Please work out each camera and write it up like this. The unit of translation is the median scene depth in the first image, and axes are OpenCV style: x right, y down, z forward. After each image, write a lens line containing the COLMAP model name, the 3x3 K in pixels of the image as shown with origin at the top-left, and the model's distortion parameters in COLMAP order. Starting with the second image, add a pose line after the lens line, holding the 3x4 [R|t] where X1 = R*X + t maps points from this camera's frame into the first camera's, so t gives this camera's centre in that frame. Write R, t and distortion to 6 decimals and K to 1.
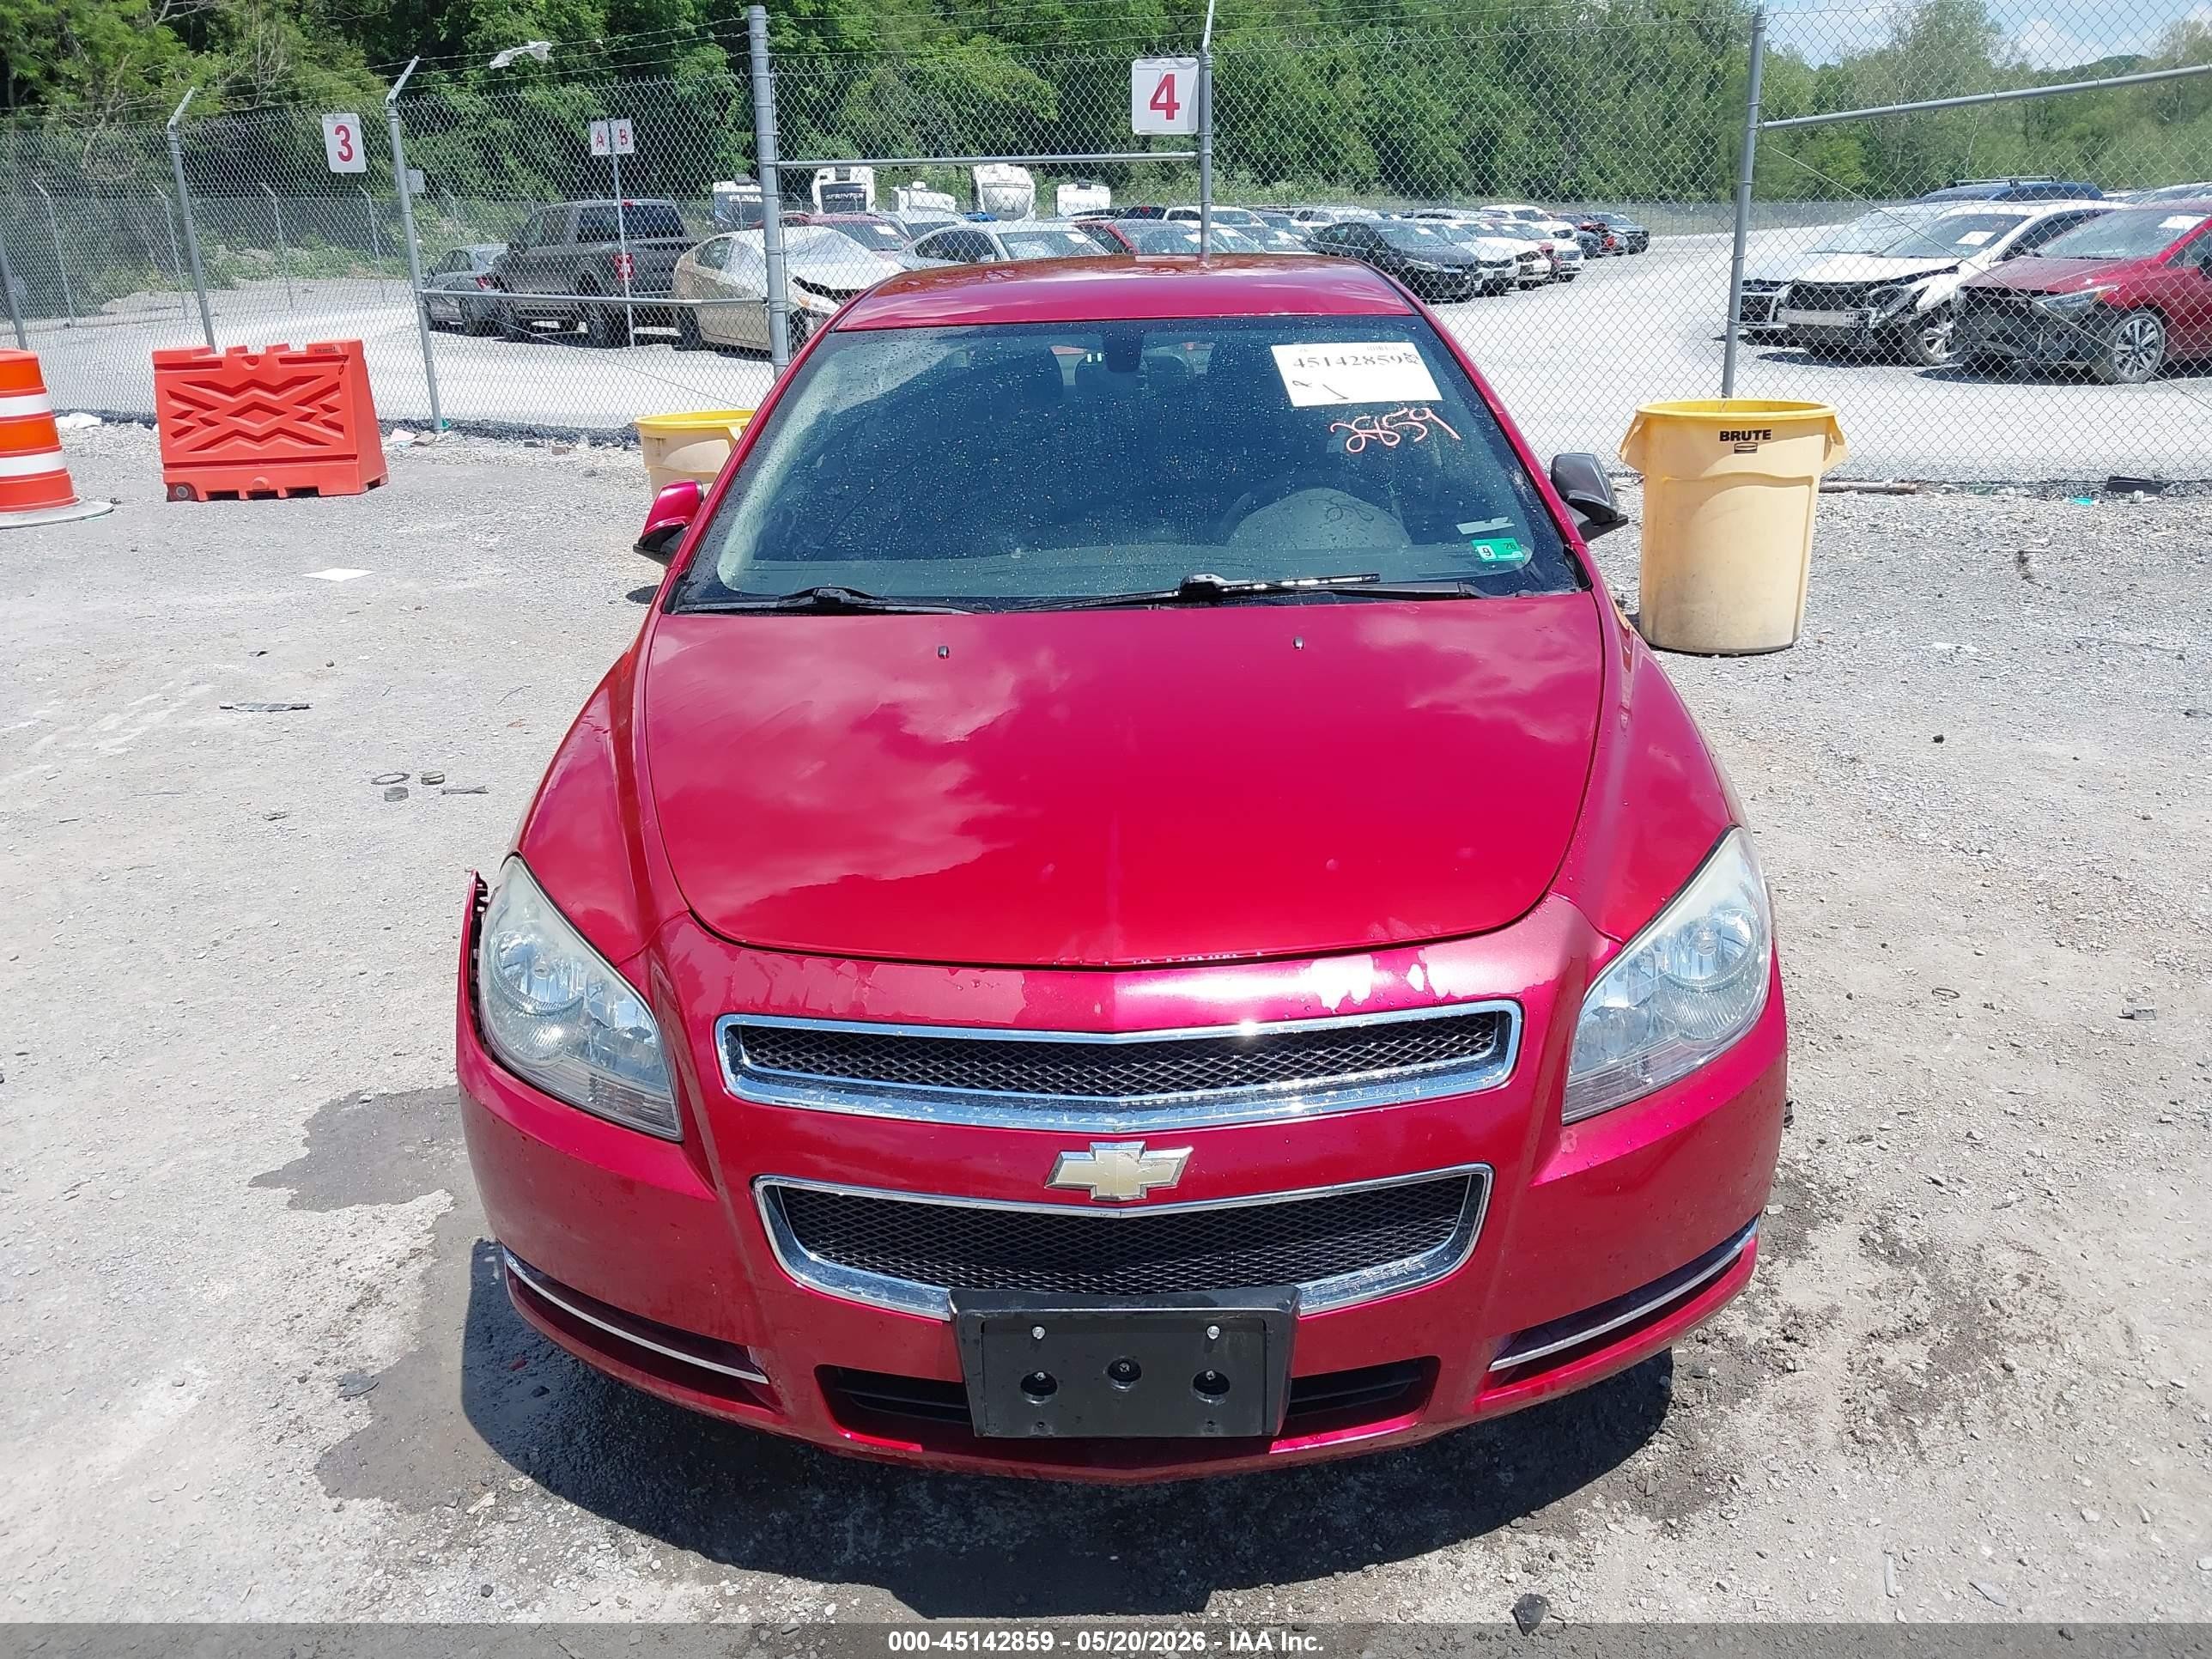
lens RADIAL K [[1804.2, 0, 1110.1], [0, 1804.2, 825.3], [0, 0, 1]] dist [0.014508, -0.001359]
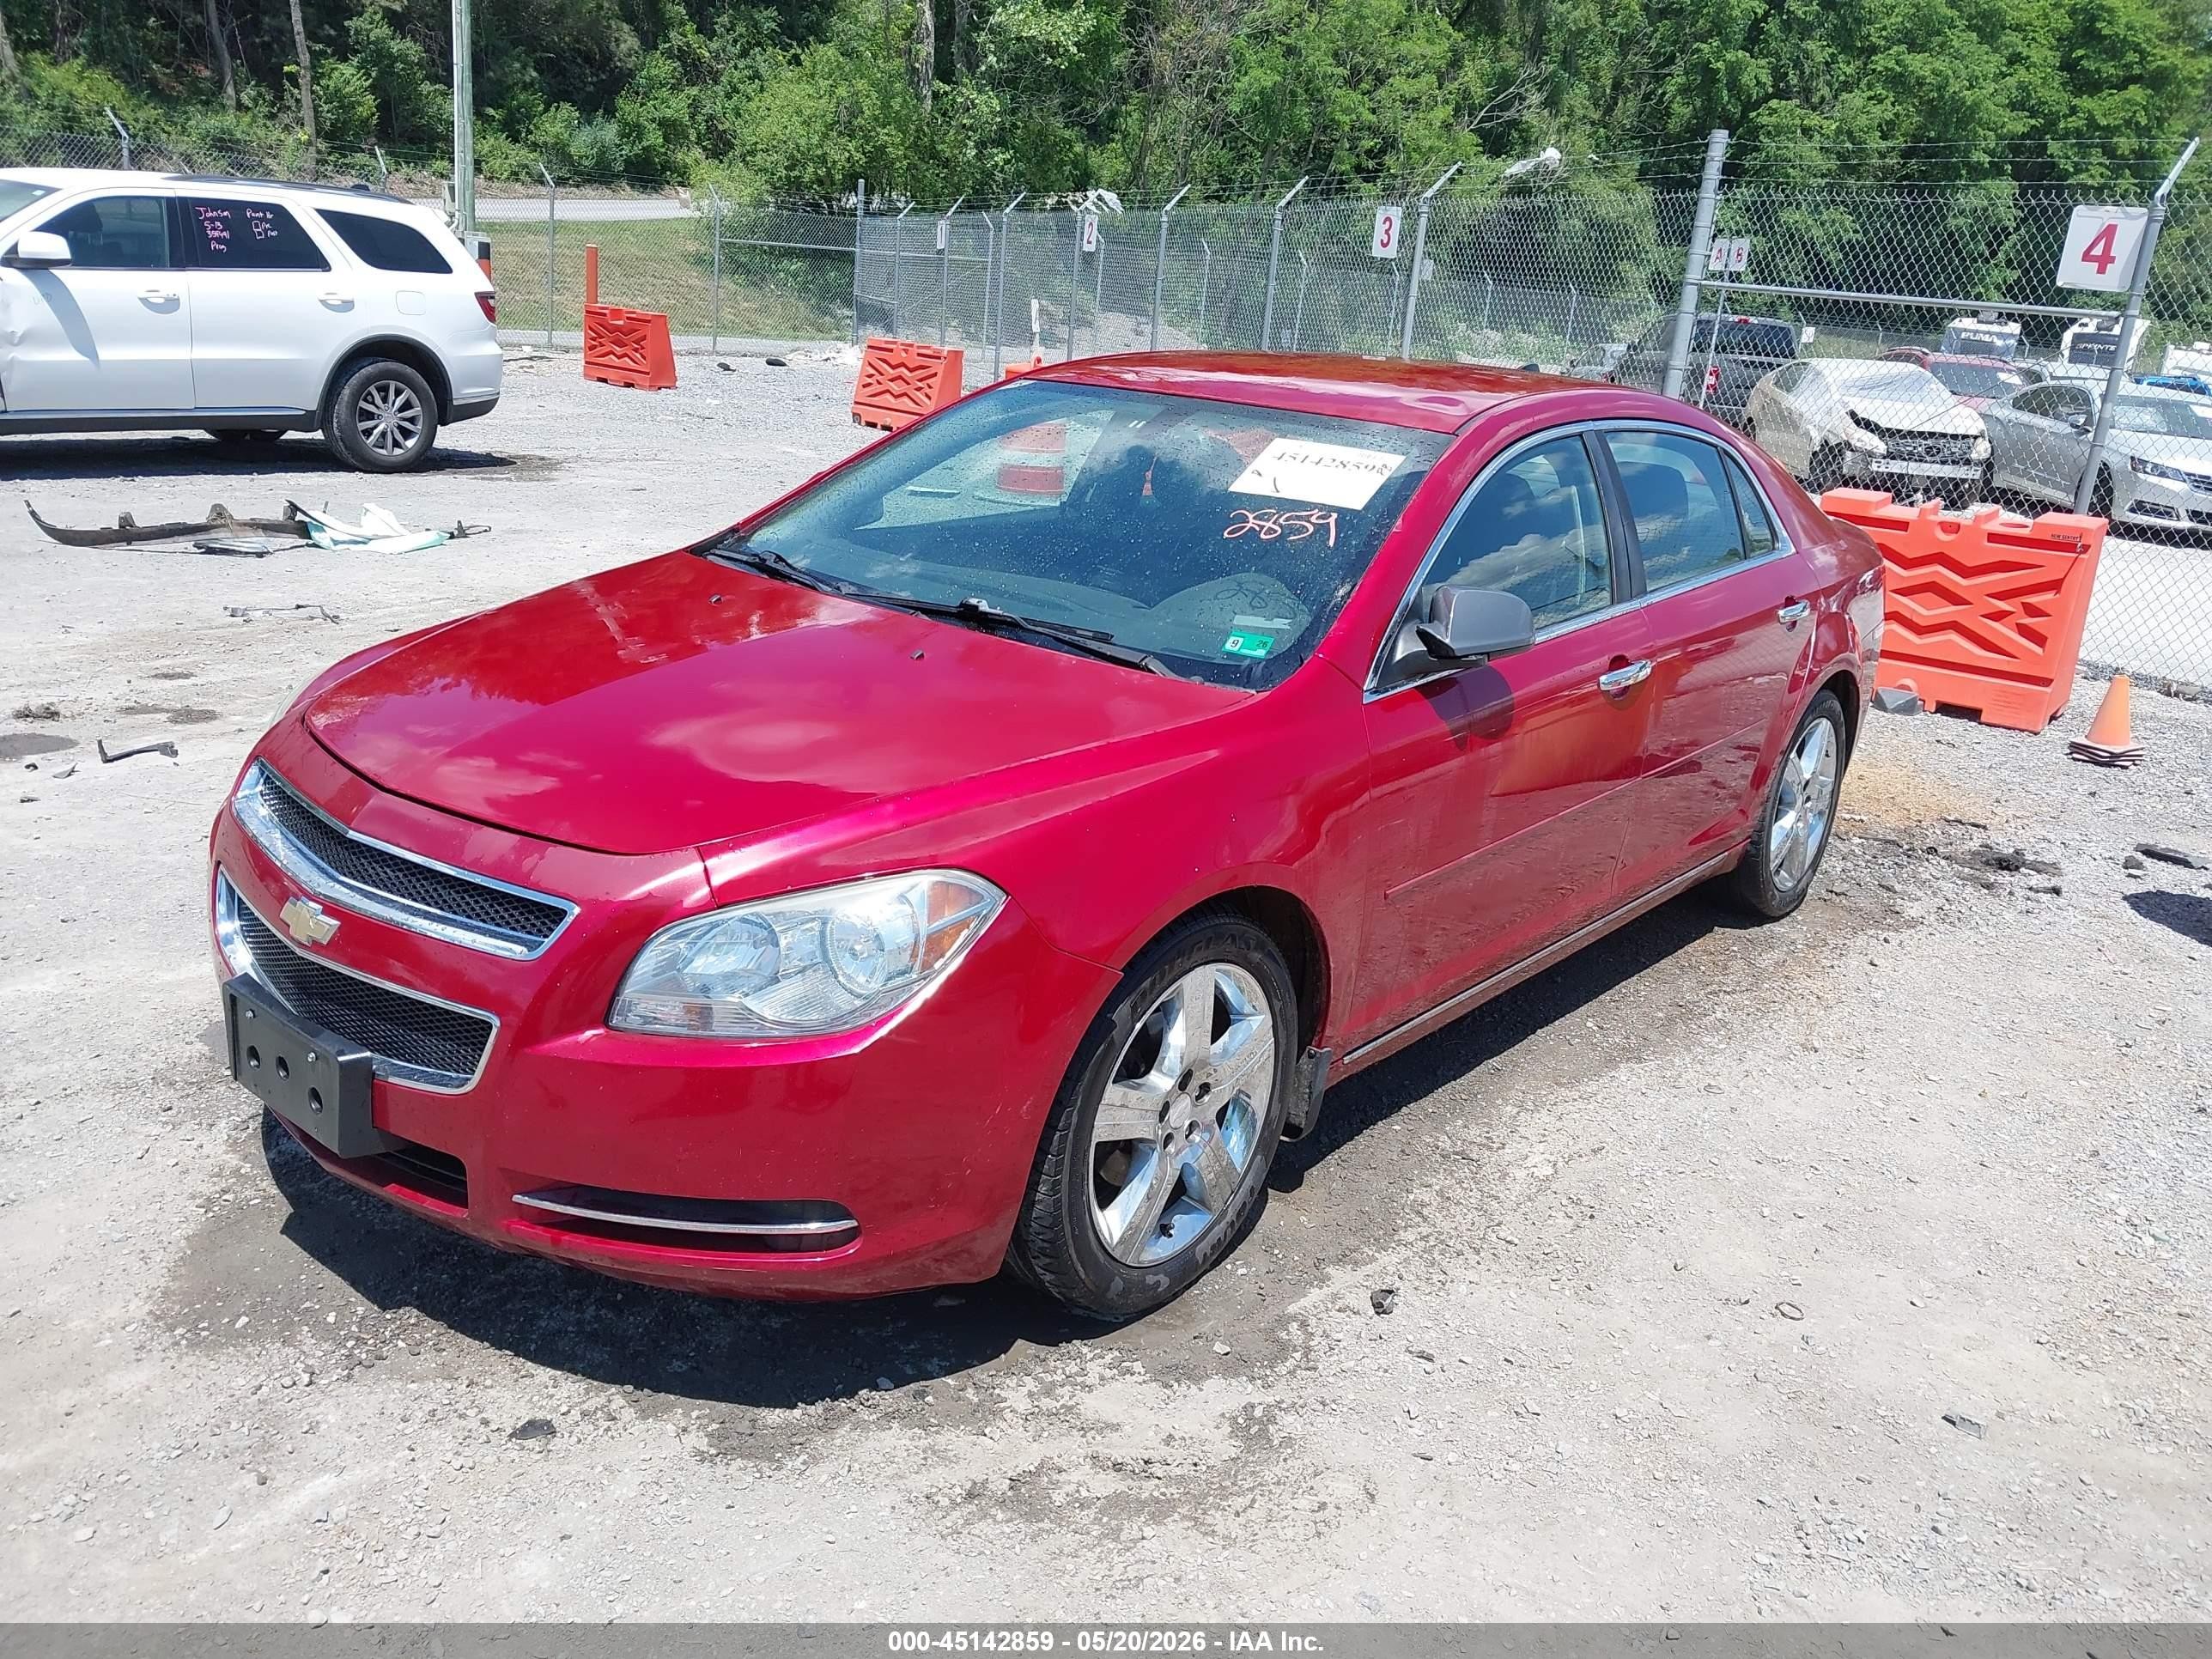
lens RADIAL K [[1804.2, 0, 1109.1], [0, 1804.2, 818.2], [0, 0, 1]] dist [0.014508, -0.001359]
pose [[0.773420, 0.269717, -0.573650, 0.239385], [-0.303806, 0.951976, 0.037993, -0.022773], [0.556348, 0.144893, 0.818219, 0.041474]]
